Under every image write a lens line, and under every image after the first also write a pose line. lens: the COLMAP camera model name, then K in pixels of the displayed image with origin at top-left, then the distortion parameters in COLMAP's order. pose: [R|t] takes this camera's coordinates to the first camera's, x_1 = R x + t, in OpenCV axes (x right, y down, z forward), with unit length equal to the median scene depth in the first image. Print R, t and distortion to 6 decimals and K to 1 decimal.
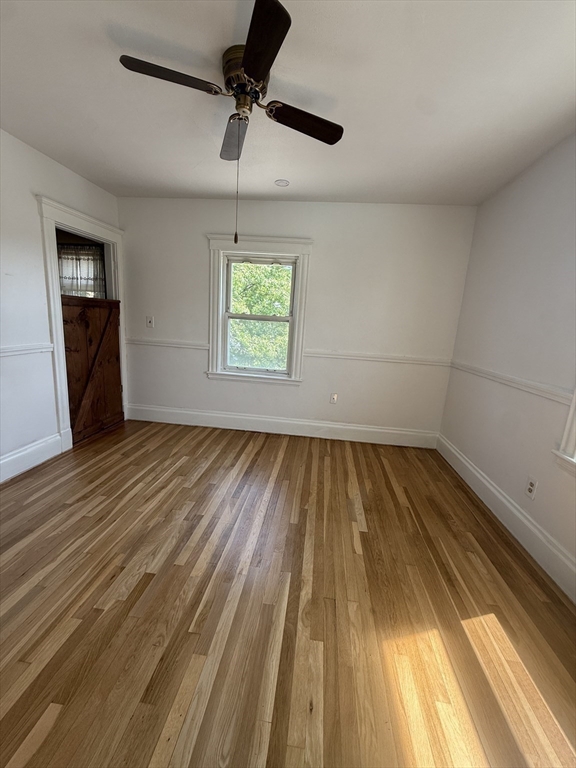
lens RADIAL K [[306.1, 0, 284.8], [0, 306.1, 384.8], [0, 0, 1]] dist [0.001087, 0.000438]
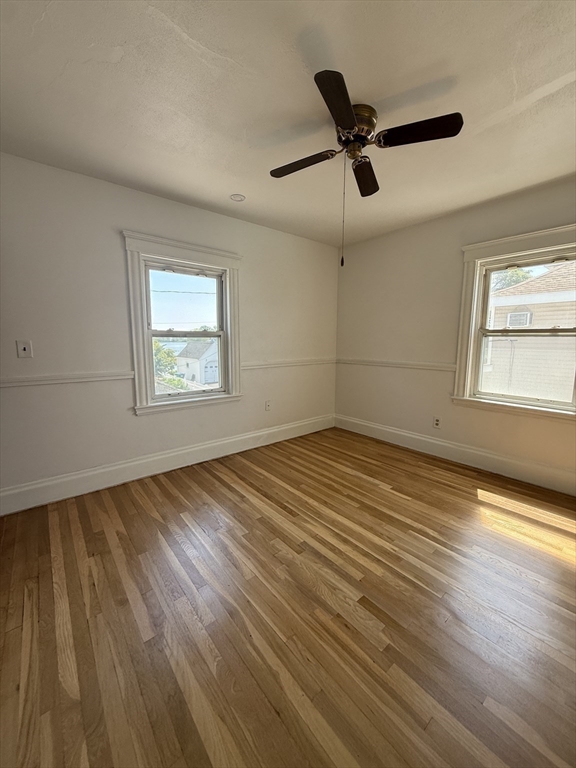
lens RADIAL K [[306.1, 0, 293.4], [0, 306.1, 385.9], [0, 0, 1]] dist [0.001087, 0.000438]
pose [[0.689954, -0.168737, 0.703911, -0.570922], [0.189431, 0.980651, 0.049400, -0.064752], [-0.698626, 0.099259, 0.708568, 0.196175]]
